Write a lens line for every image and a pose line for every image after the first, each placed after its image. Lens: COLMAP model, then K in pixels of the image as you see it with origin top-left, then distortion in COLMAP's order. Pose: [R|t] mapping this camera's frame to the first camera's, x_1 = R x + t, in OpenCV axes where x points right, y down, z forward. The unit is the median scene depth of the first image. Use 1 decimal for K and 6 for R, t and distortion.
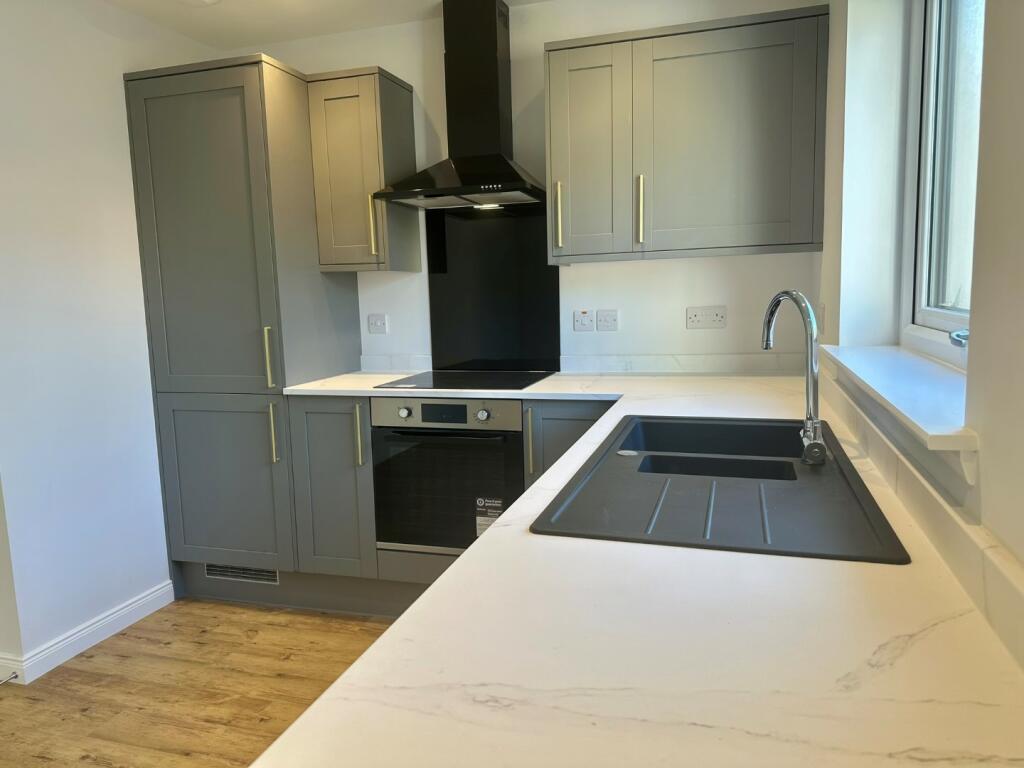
lens RADIAL K [[718.6, 0, 513.5], [0, 718.6, 386.1], [0, 0, 1]] dist [0.018879, -0.023112]
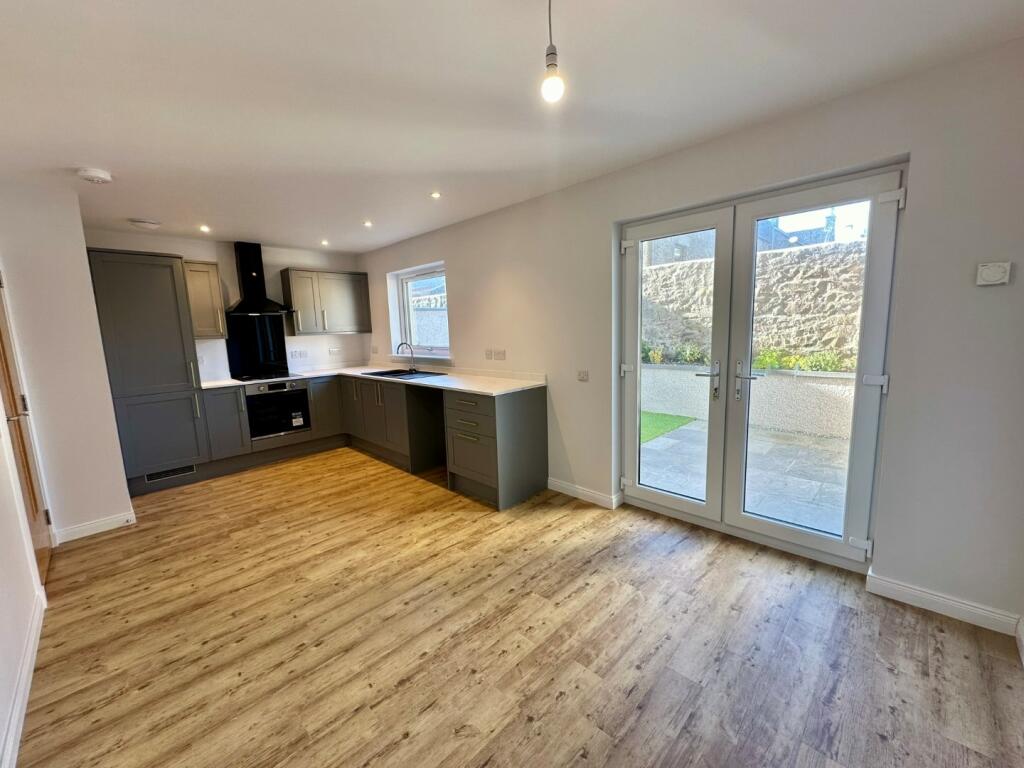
lens RADIAL K [[409.2, 0, 507.6], [0, 409.2, 381.6], [0, 0, 1]] dist [0.000980, 0.000055]
pose [[0.463787, -0.103522, 0.879877, -1.113742], [0.132964, 0.990034, 0.046396, 0.063281], [-0.875912, 0.095474, 0.472930, -0.620872]]
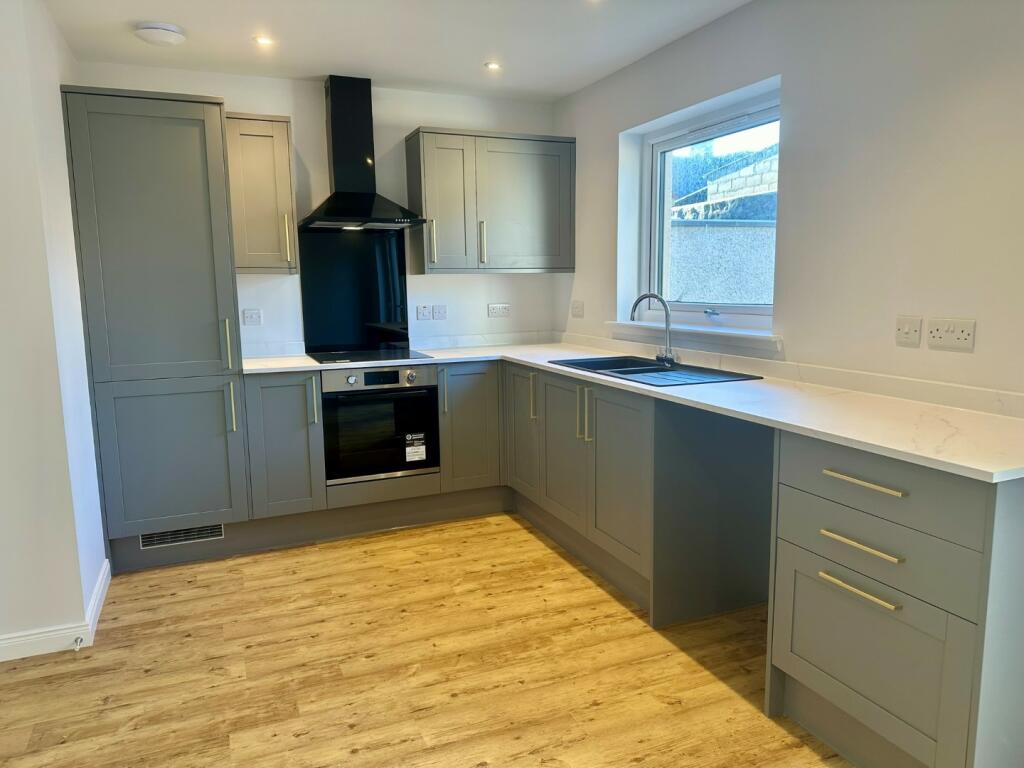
lens RADIAL K [[718.6, 0, 516.2], [0, 718.6, 378.5], [0, 0, 1]] dist [0.018879, -0.023112]
pose [[0.759392, -0.066569, 0.647219, -0.791008], [0.071930, 0.997244, 0.018174, 0.031715], [-0.646645, 0.032753, 0.762088, -0.245963]]
